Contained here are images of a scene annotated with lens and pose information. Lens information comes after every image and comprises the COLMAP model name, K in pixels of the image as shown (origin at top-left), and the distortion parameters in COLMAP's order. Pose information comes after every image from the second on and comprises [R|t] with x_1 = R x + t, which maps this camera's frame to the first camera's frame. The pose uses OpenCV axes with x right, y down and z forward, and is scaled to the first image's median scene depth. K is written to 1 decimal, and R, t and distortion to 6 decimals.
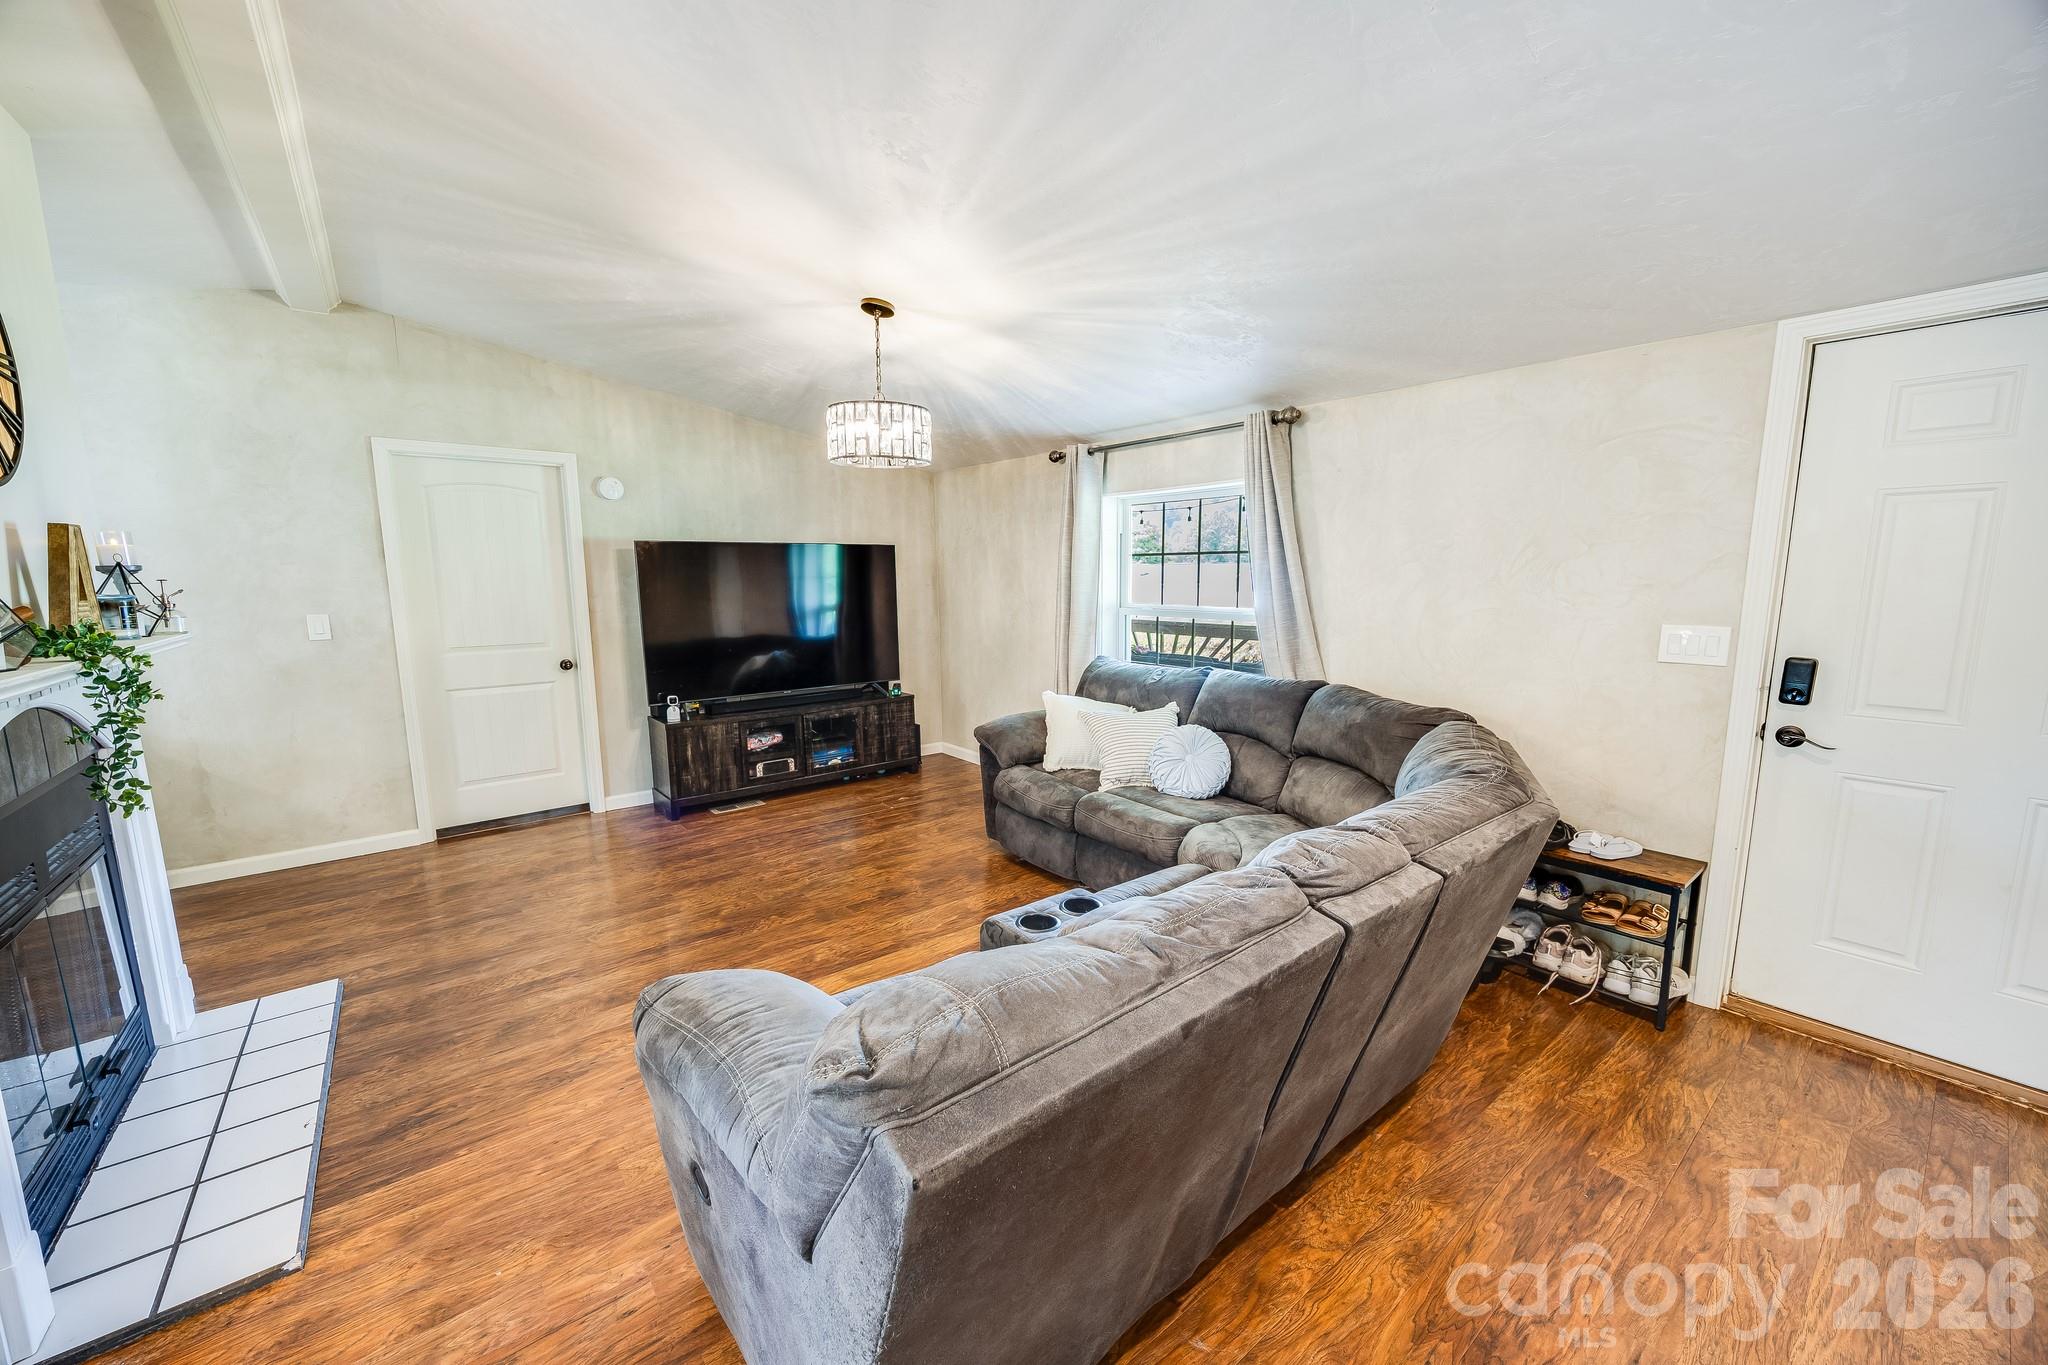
lens RADIAL K [[799.8, 0, 1005.6], [0, 799.8, 683.5], [0, 0, 1]] dist [0.002830, 0.000390]
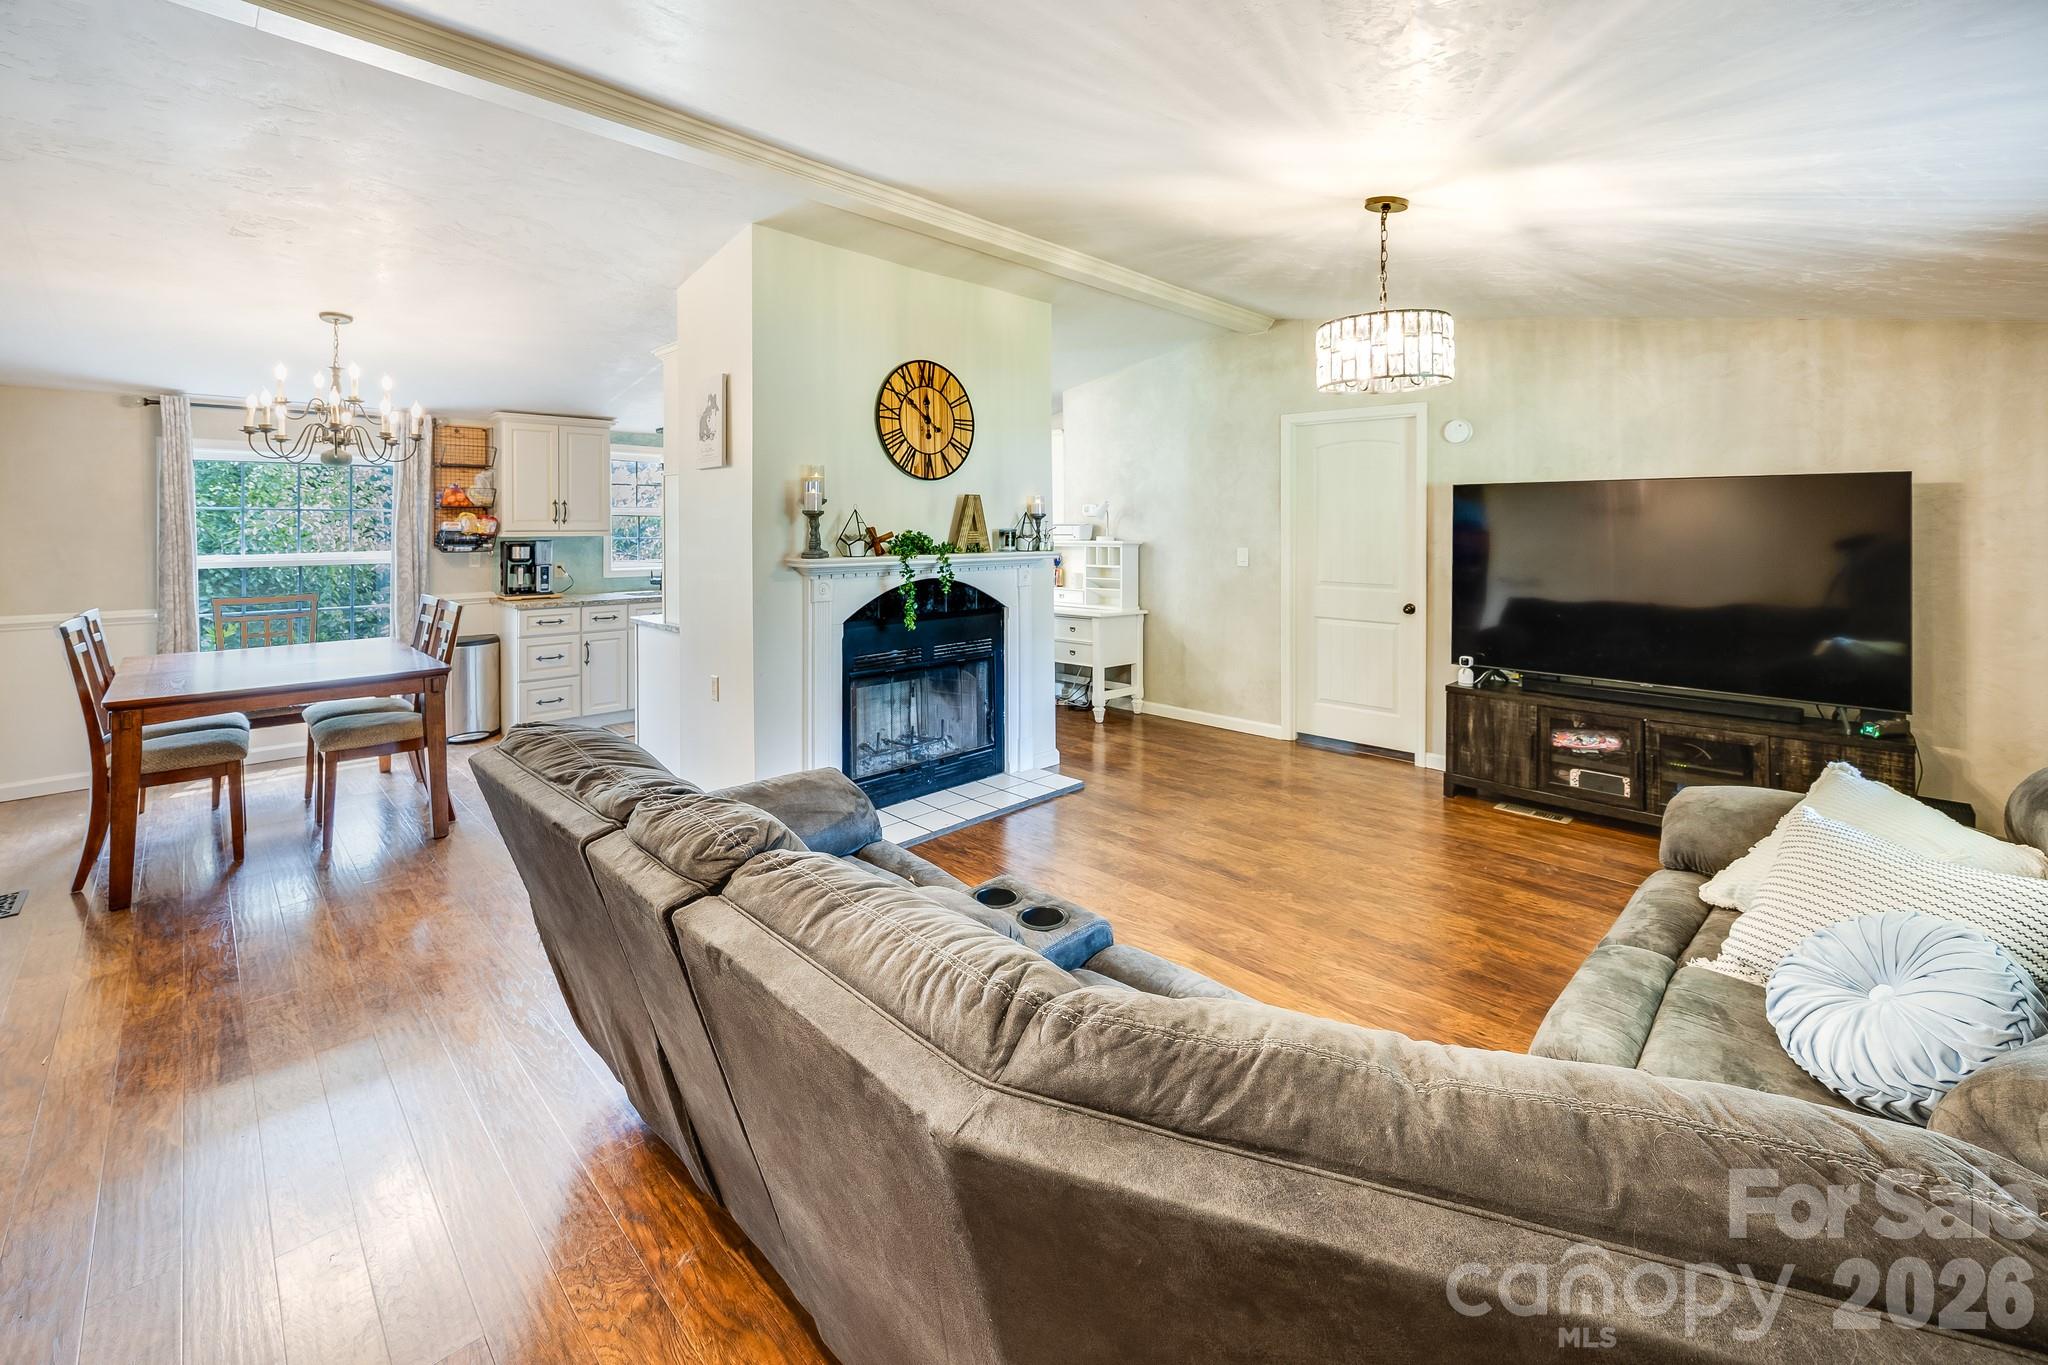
lens RADIAL K [[859.1, 0, 1044.4], [0, 859.1, 538.7], [0, 0, 1]] dist [0.002839, 0.000013]
pose [[0.120317, 0.023754, -0.992451, 0.467106], [-0.145796, 0.989297, 0.006003, -0.050968], [0.981971, 0.143973, 0.122493, 0.407339]]
